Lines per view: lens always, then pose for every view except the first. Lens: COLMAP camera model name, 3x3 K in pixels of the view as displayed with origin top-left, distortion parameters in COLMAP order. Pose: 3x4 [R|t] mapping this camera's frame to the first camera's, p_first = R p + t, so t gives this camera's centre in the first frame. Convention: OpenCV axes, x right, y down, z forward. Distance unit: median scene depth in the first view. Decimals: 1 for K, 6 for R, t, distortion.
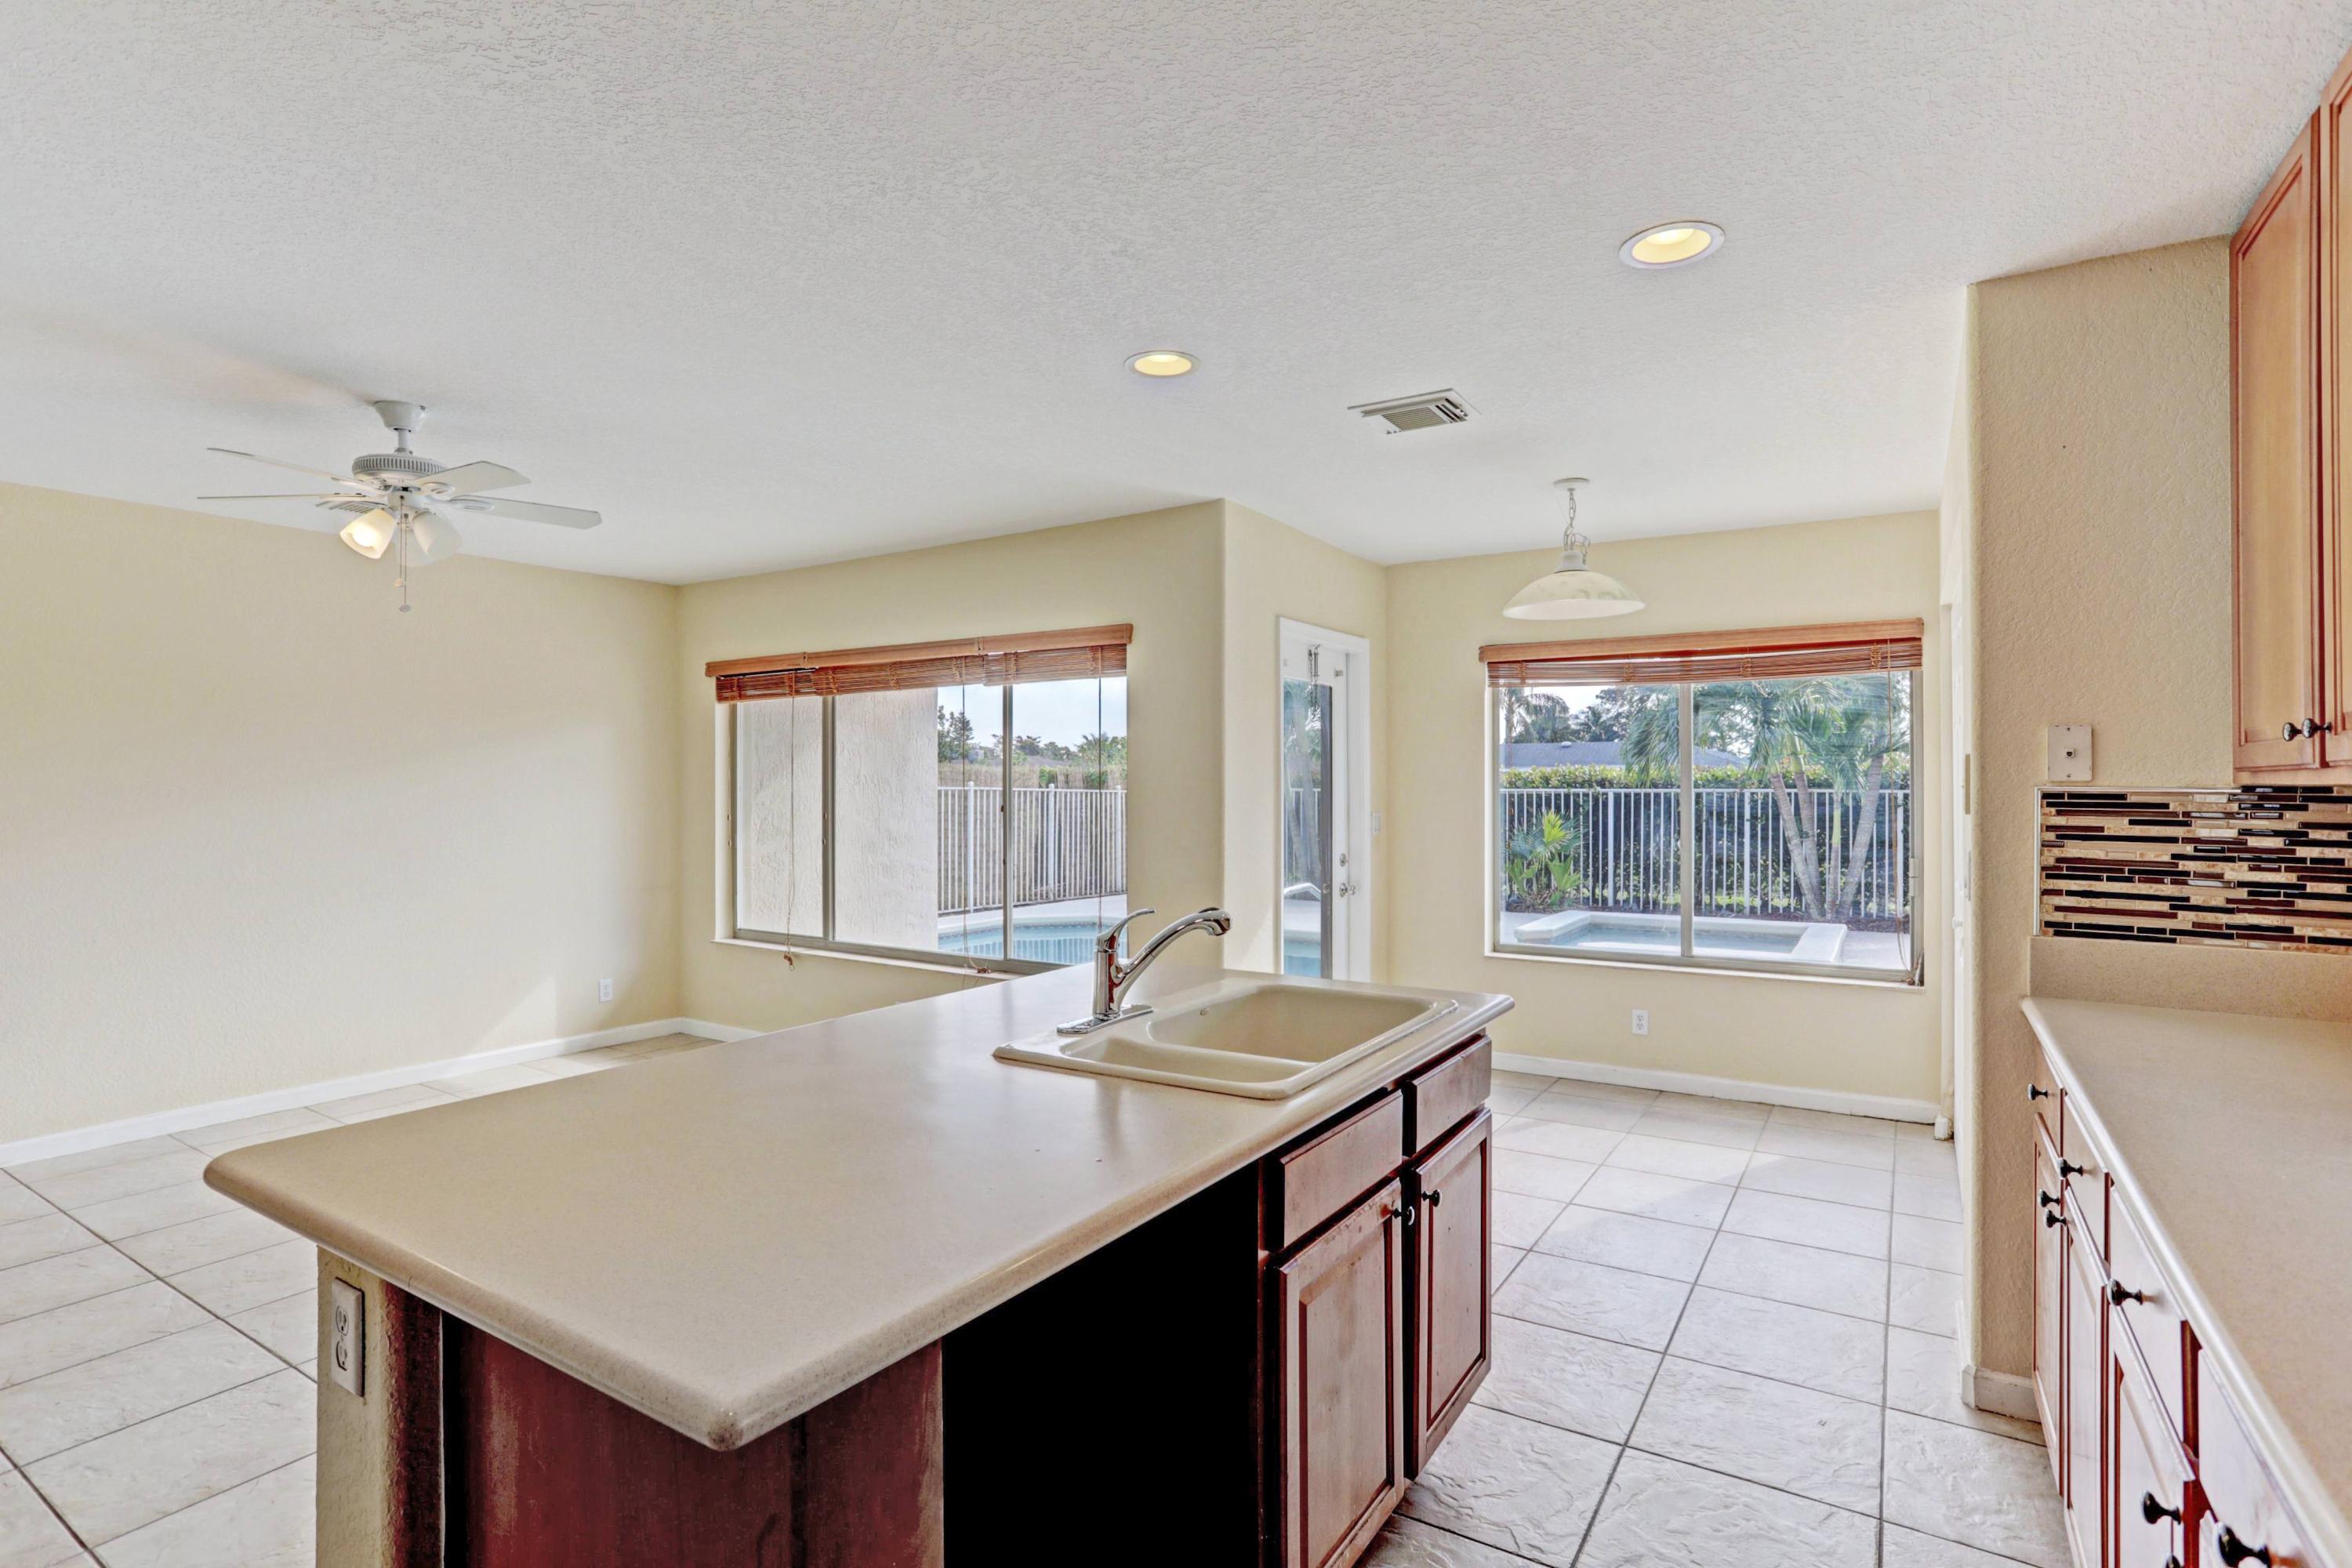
lens RADIAL K [[1156.1, 0, 1180.1], [0, 1156.1, 783.9], [0, 0, 1]] dist [-0.057549, 0.032236]
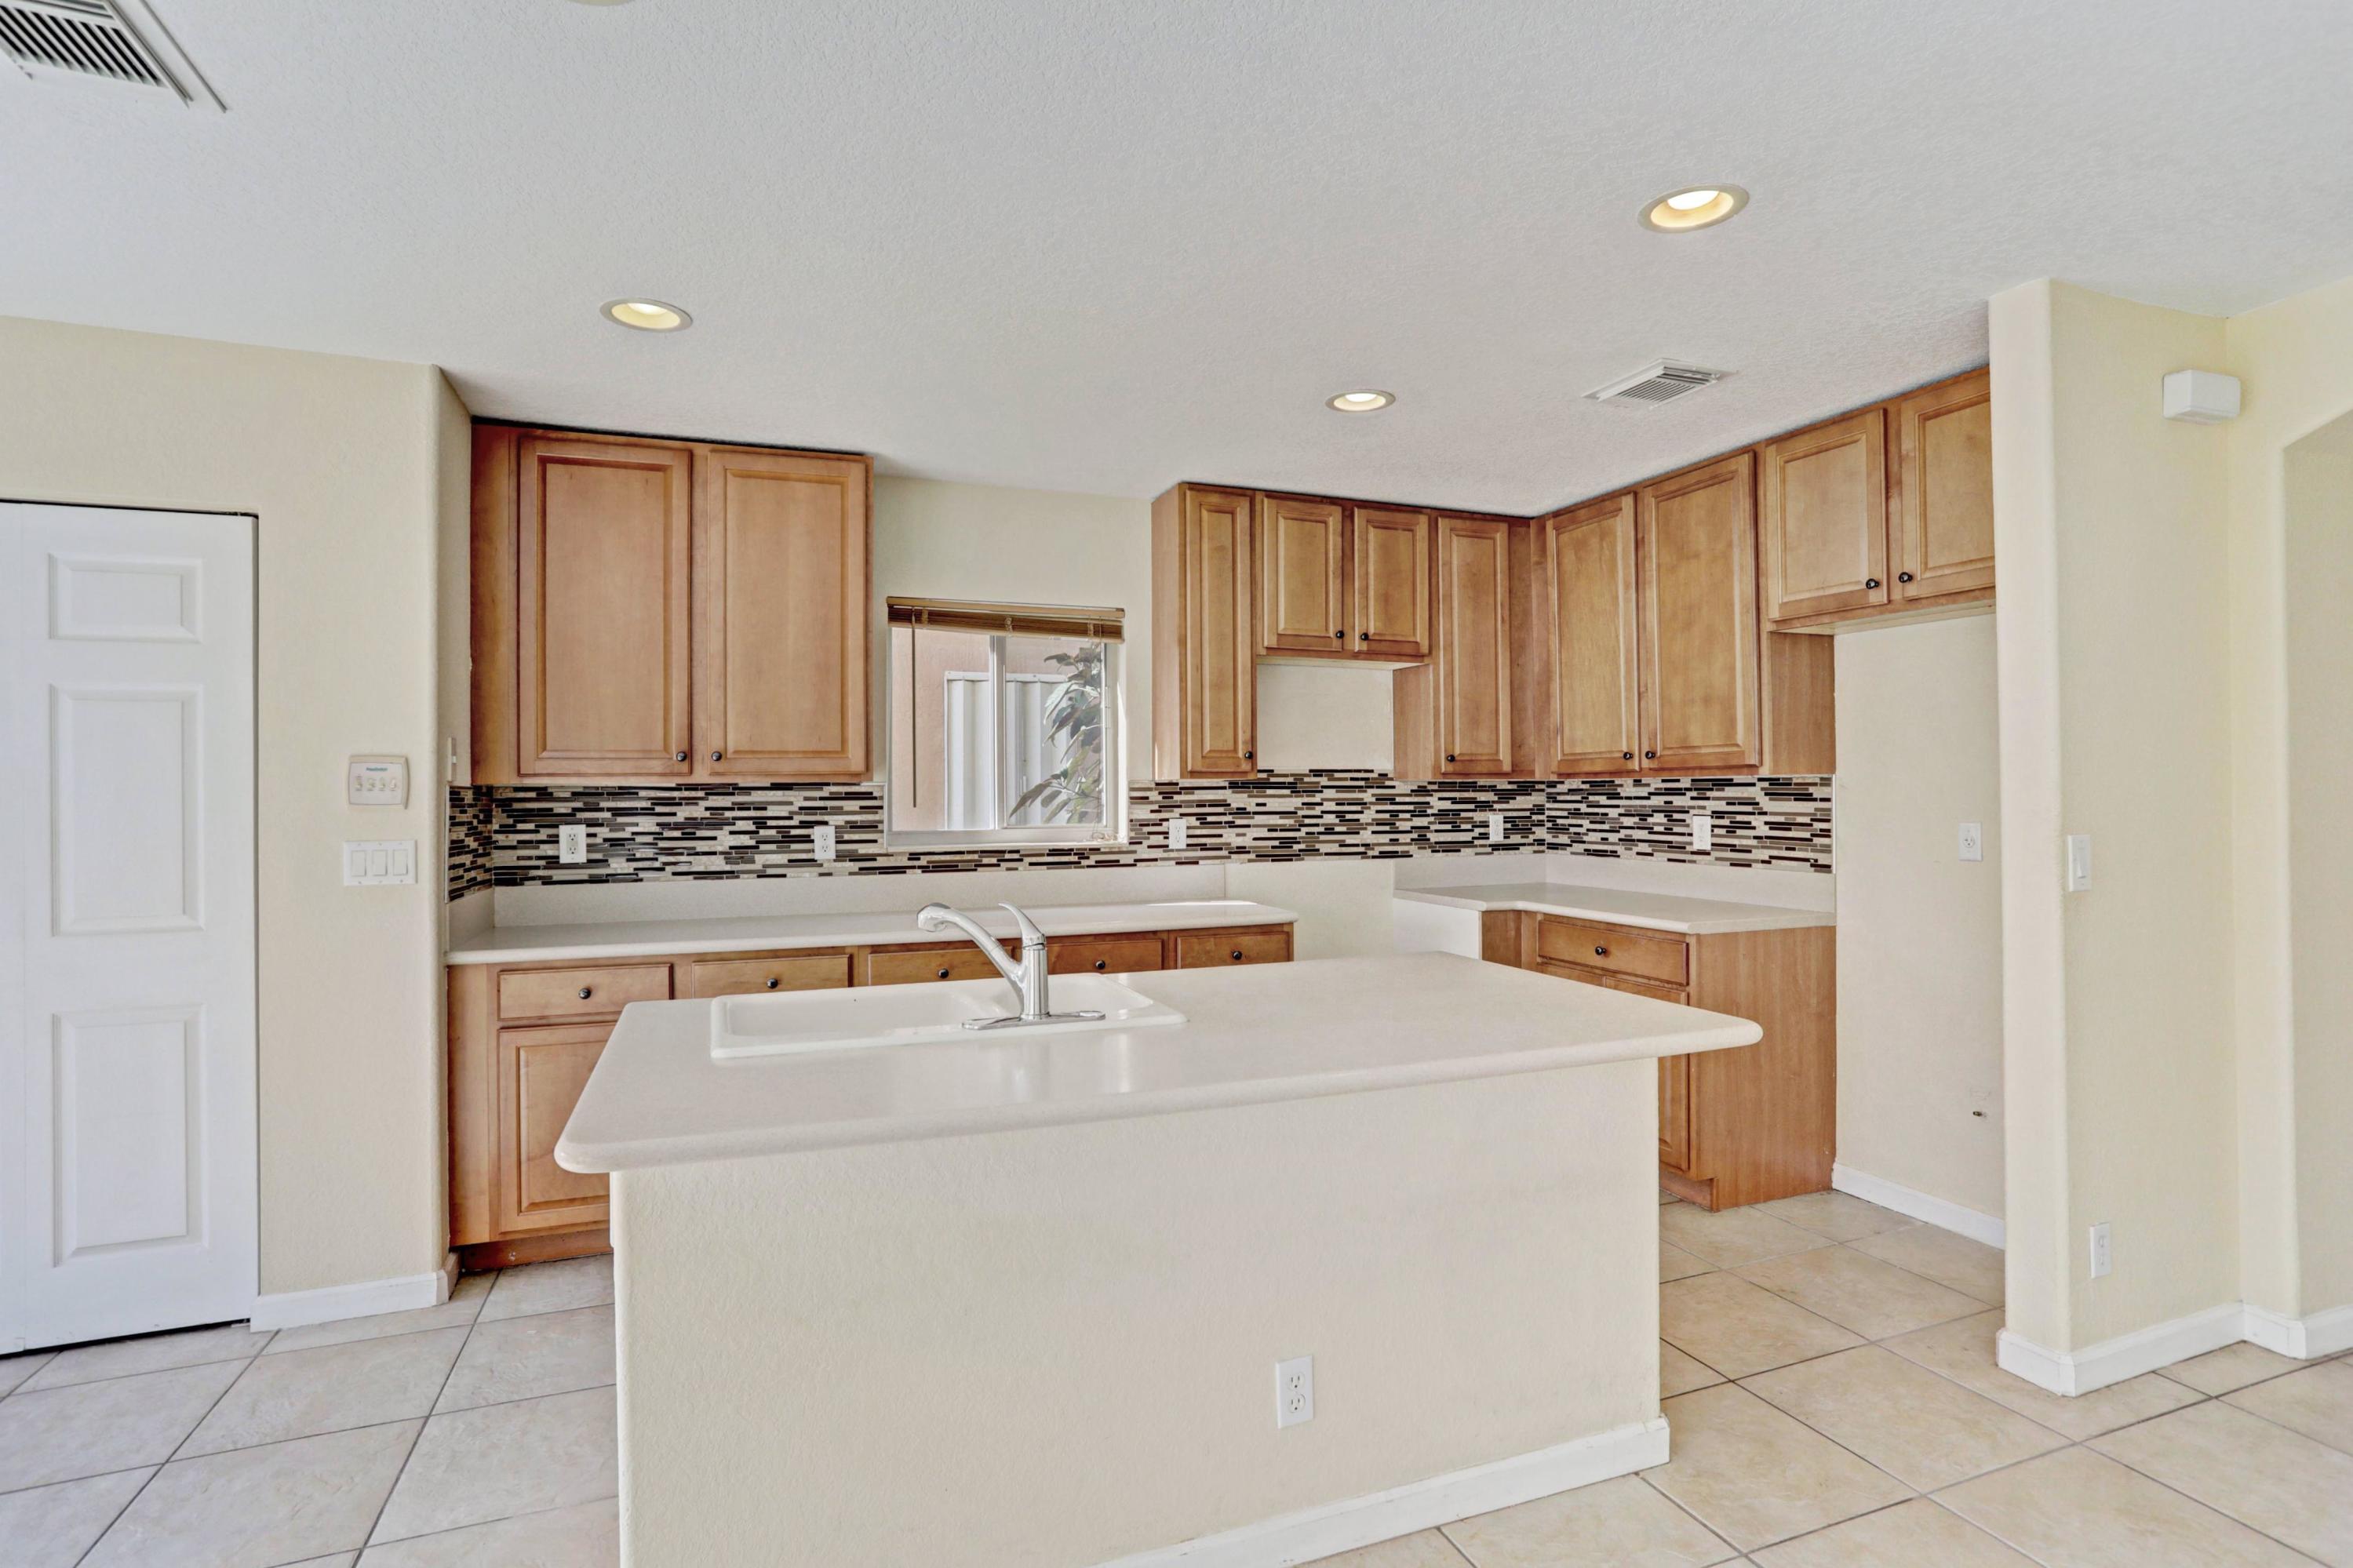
lens RADIAL K [[1156.4, 0, 1172.6], [0, 1156.4, 780.8], [0, 0, 1]] dist [-0.057549, 0.032236]
pose [[-0.806314, 0.009852, 0.591405, -0.271582], [0.006863, 0.999950, -0.007301, 0.005002], [-0.591447, -0.001828, -0.806342, 0.641960]]
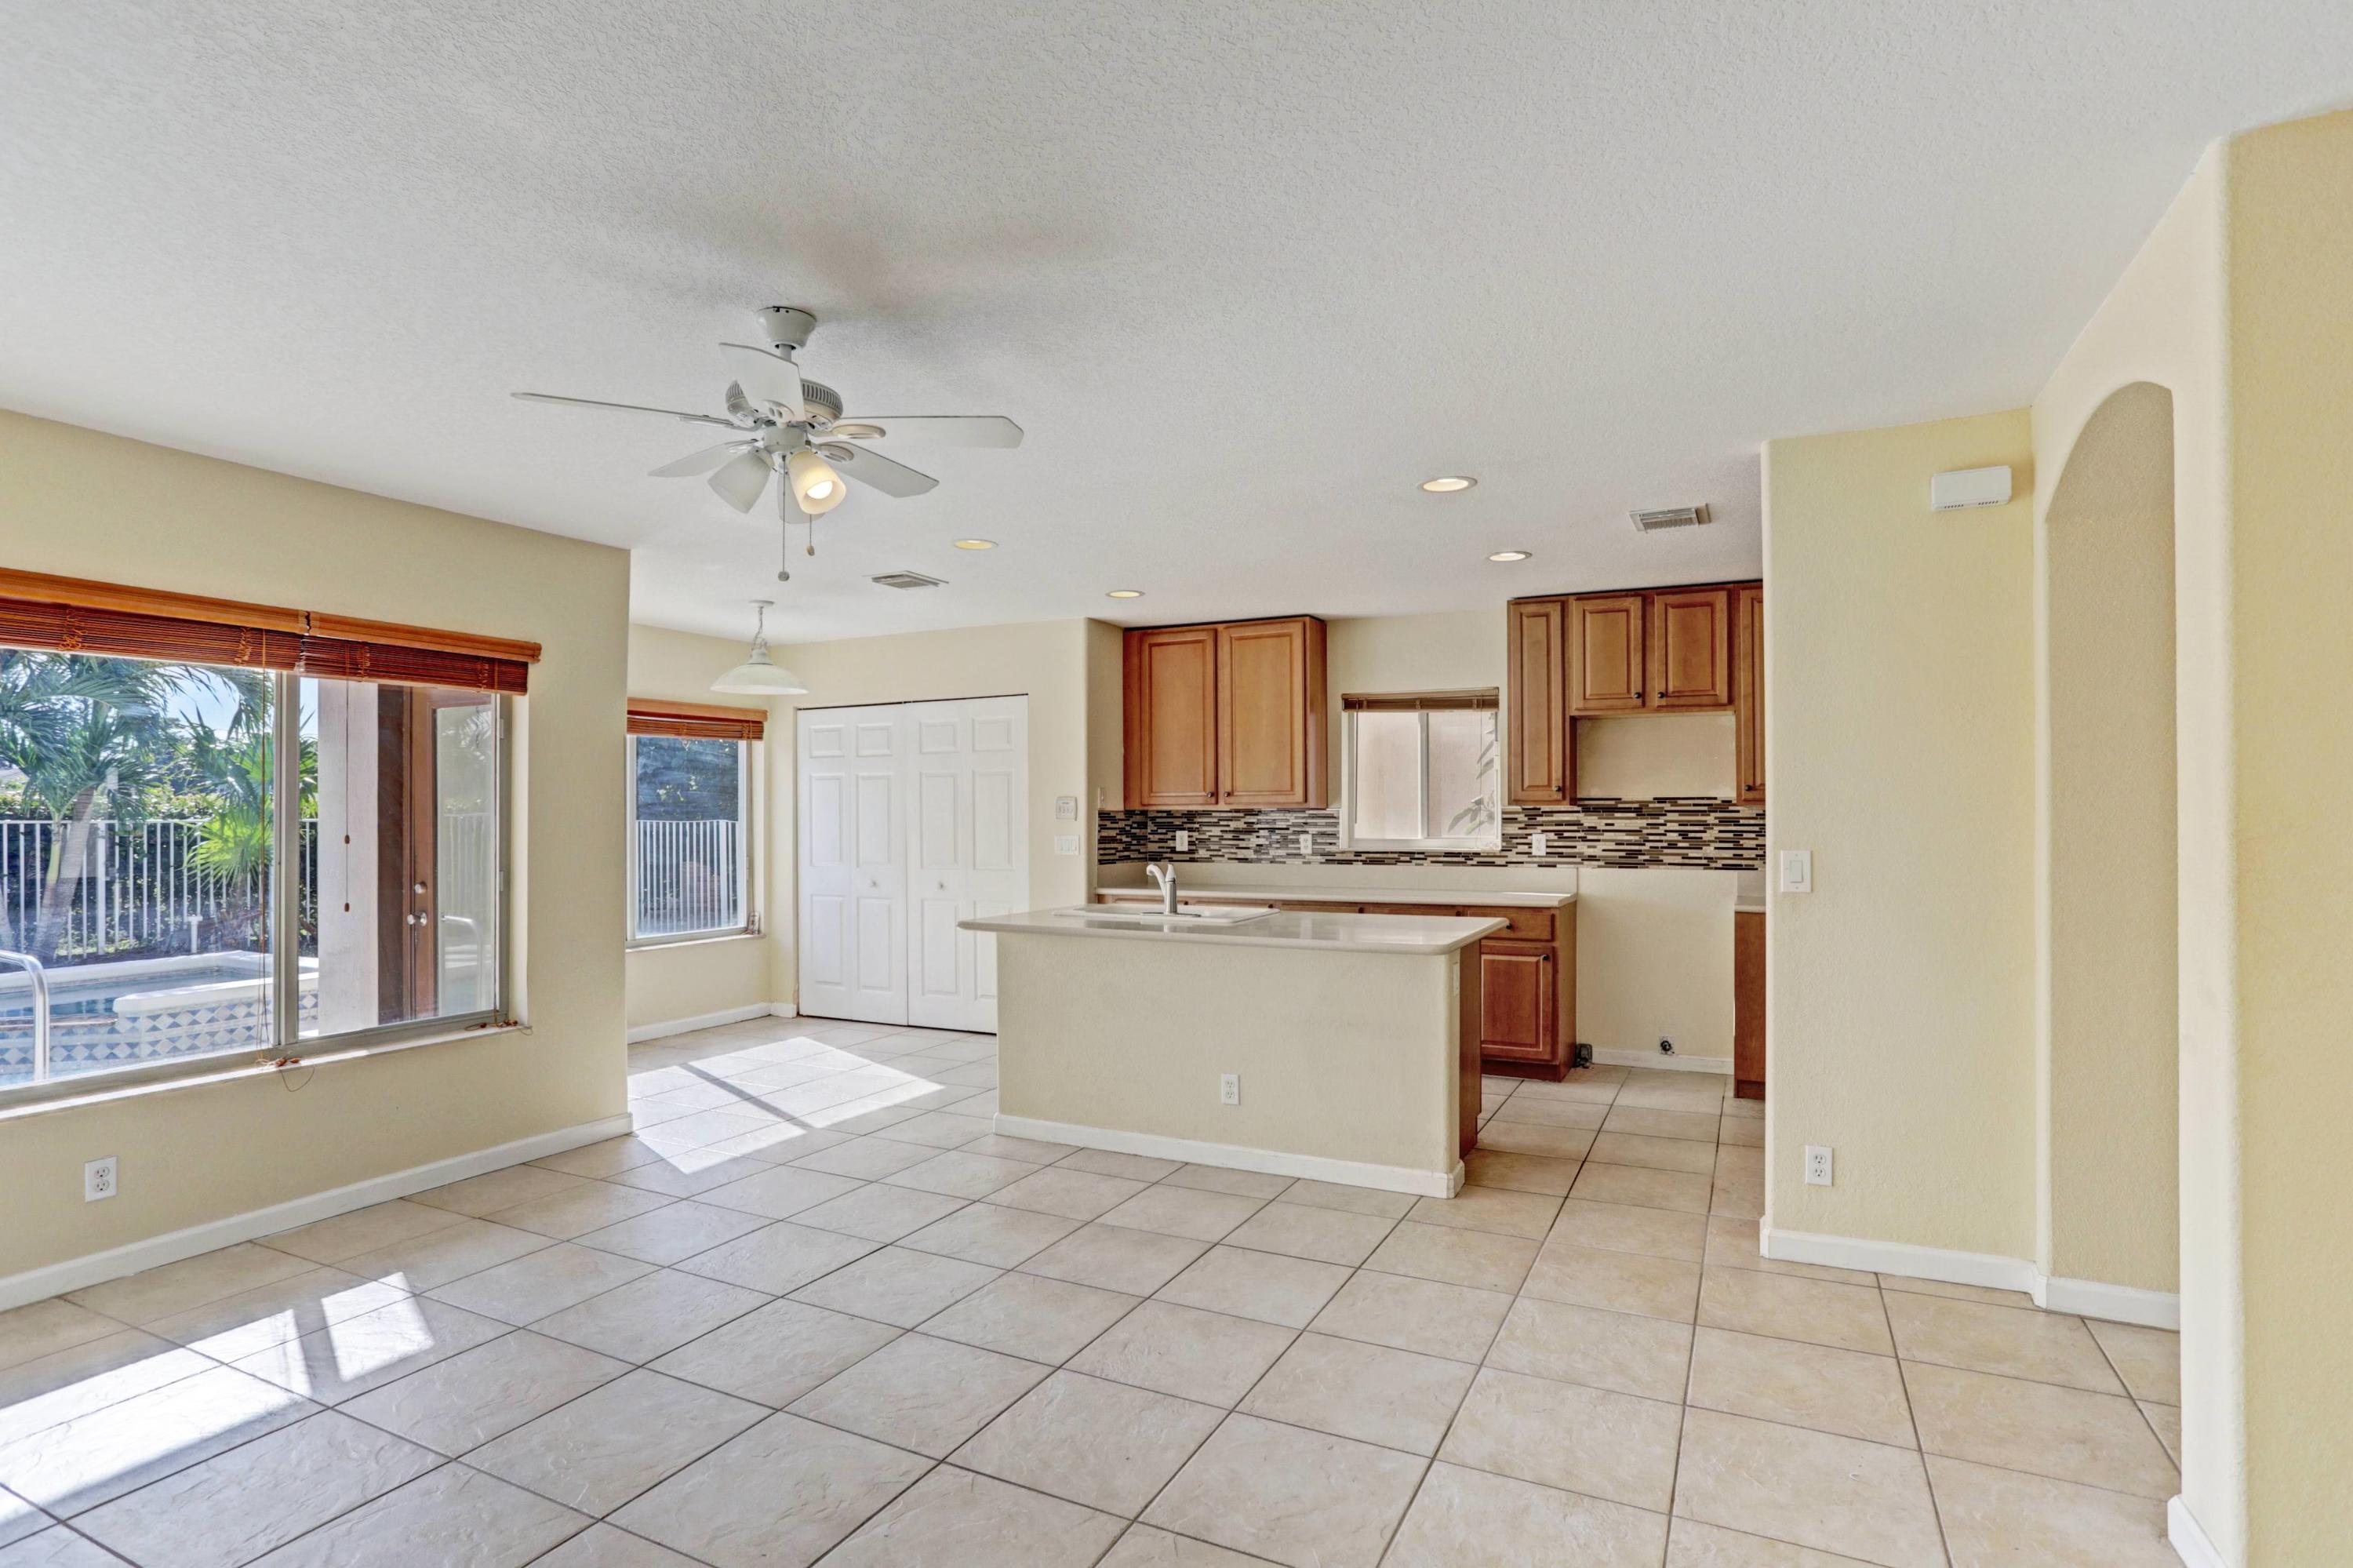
lens RADIAL K [[1156.6, 0, 1174.5], [0, 1156.6, 830.8], [0, 0, 1]] dist [-0.057549, 0.032236]
pose [[-0.108720, -0.009830, 0.994024, -0.829277], [0.001973, 0.999947, 0.010104, 0.010615], [-0.994070, 0.003060, -0.108694, 0.464120]]
